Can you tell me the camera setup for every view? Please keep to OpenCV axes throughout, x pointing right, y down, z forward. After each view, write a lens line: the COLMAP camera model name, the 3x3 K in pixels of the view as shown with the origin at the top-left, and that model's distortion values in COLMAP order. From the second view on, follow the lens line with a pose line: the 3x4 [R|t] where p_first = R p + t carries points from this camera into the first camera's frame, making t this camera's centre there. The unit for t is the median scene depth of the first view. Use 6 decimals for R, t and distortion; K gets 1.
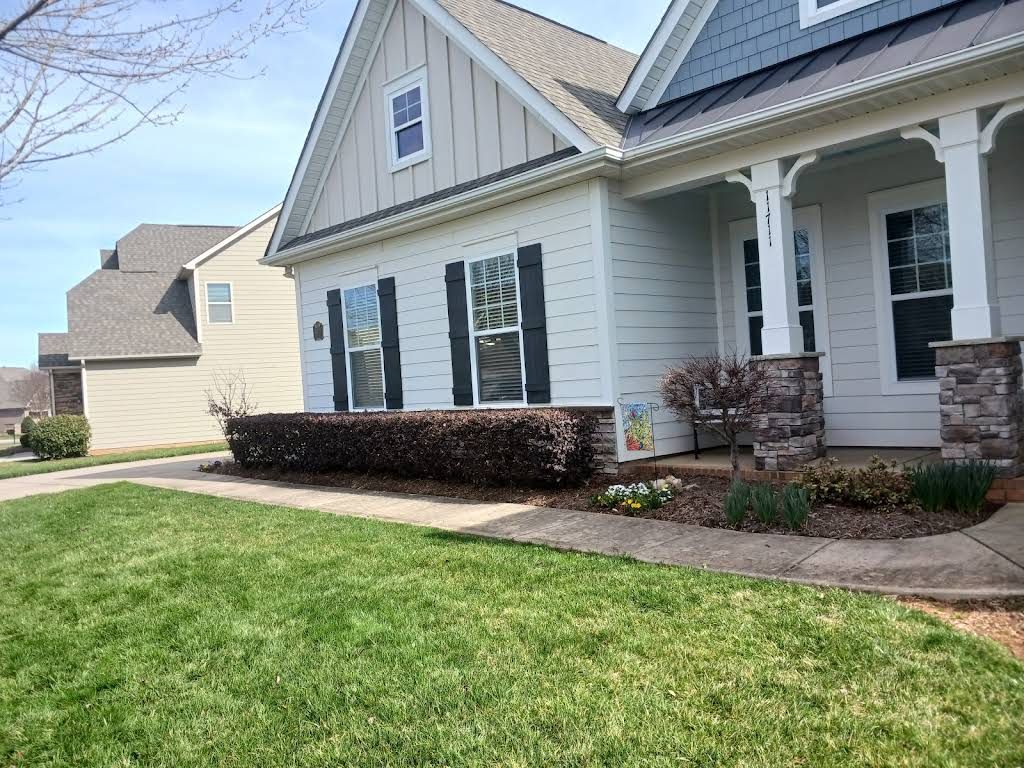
lens RADIAL K [[857.8, 0, 512.0], [0, 857.8, 384.0], [0, 0, 1]] dist [0.138767, -0.417889]
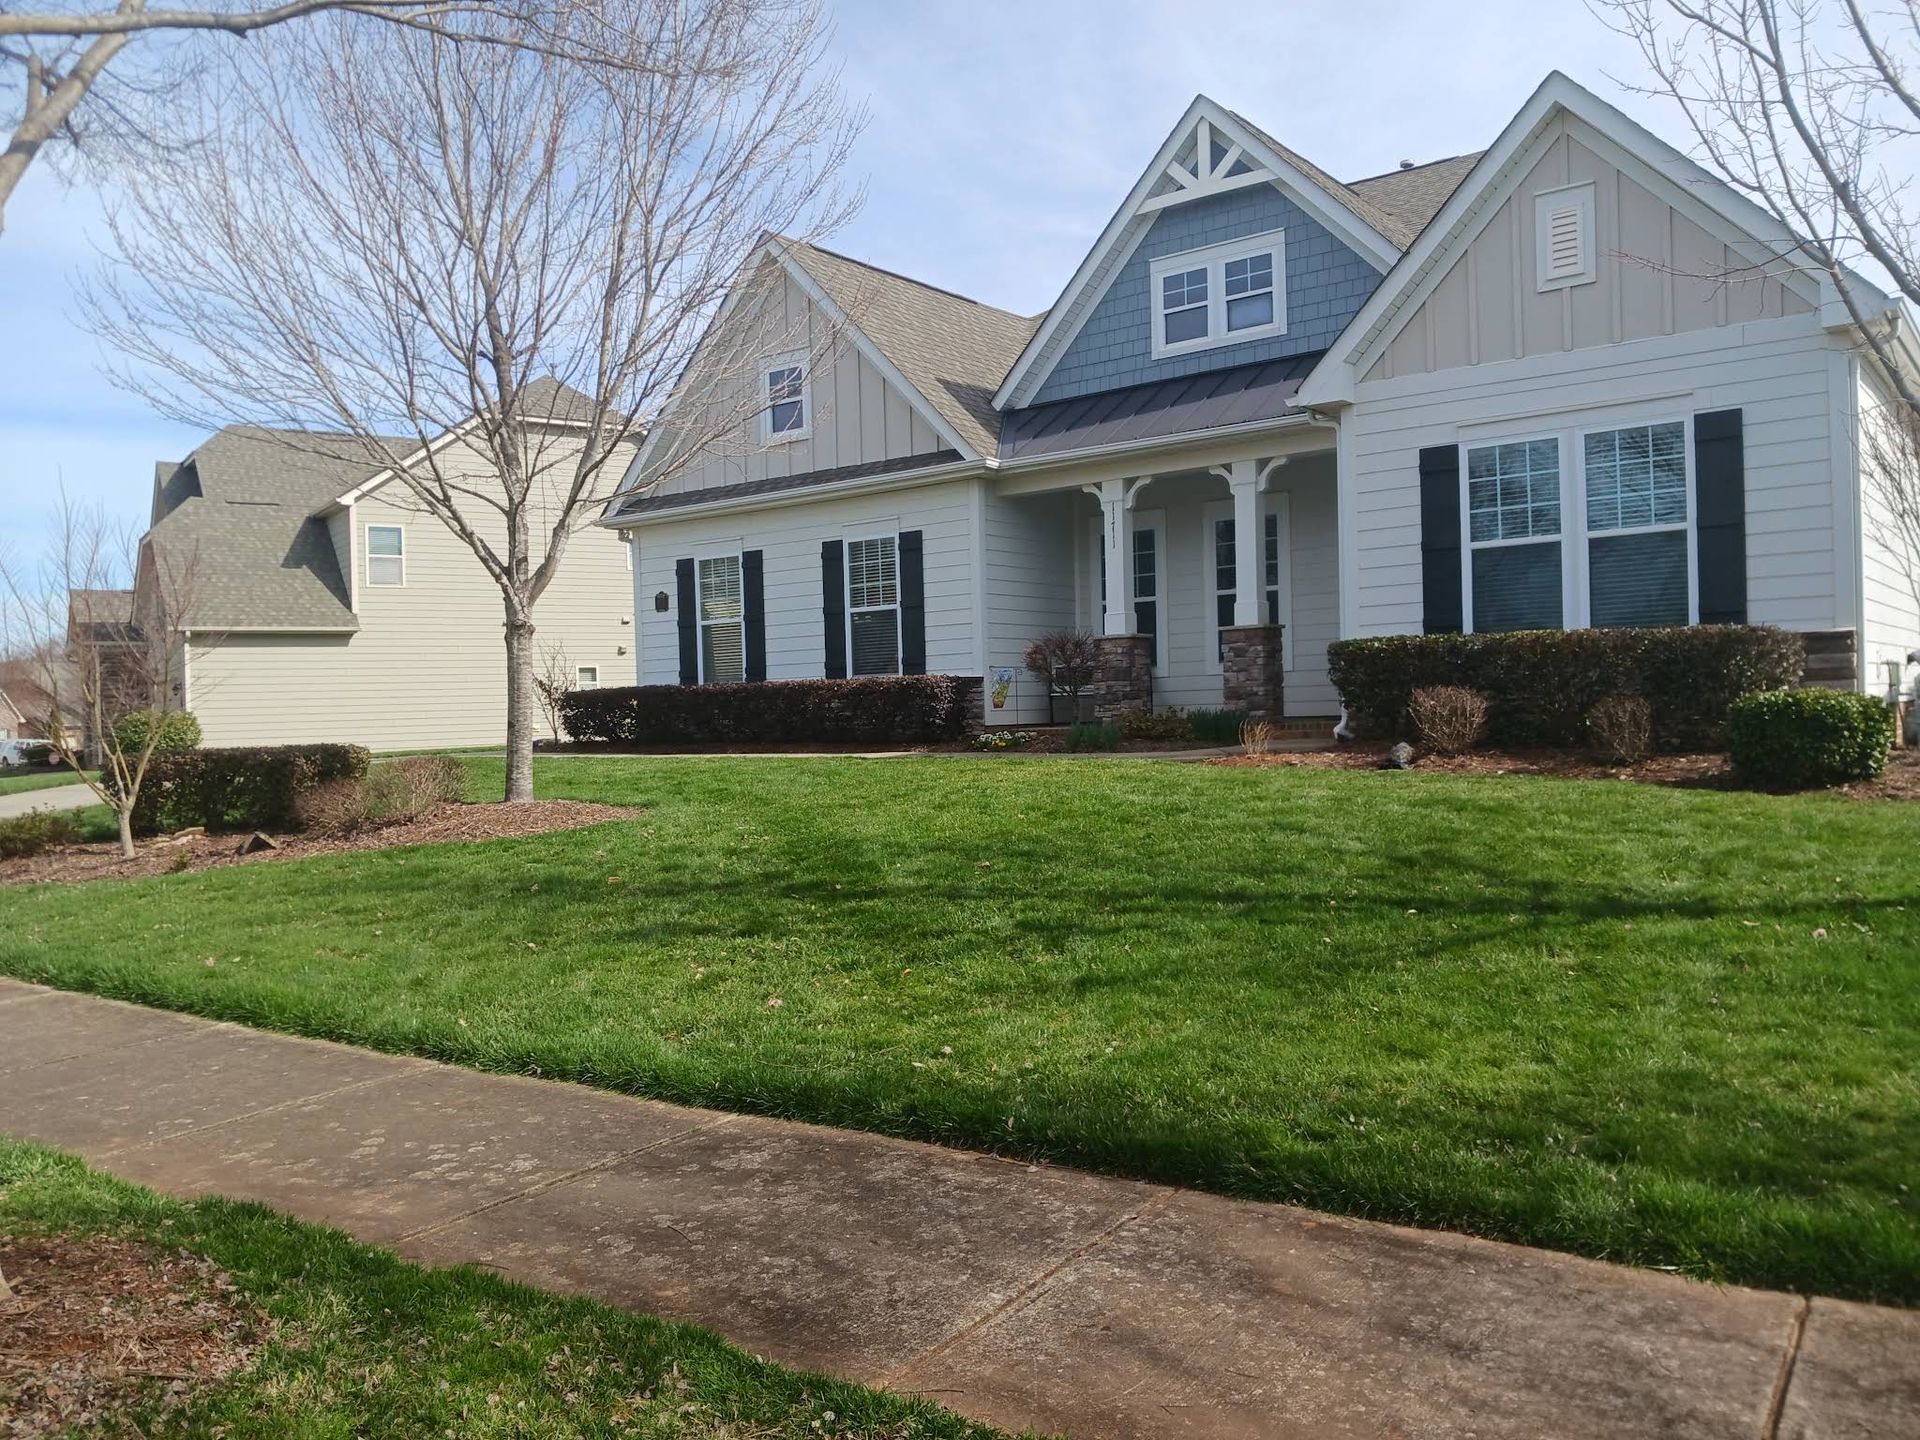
lens RADIAL K [[1608.3, 0, 960.0], [0, 1608.3, 720.0], [0, 0, 1]] dist [0.138767, -0.417889]
pose [[0.990961, 0.034163, 0.129724, -0.169957], [-0.033625, 0.999414, -0.006338, 0.087439], [-0.129865, 0.001919, 0.991530, -1.011385]]
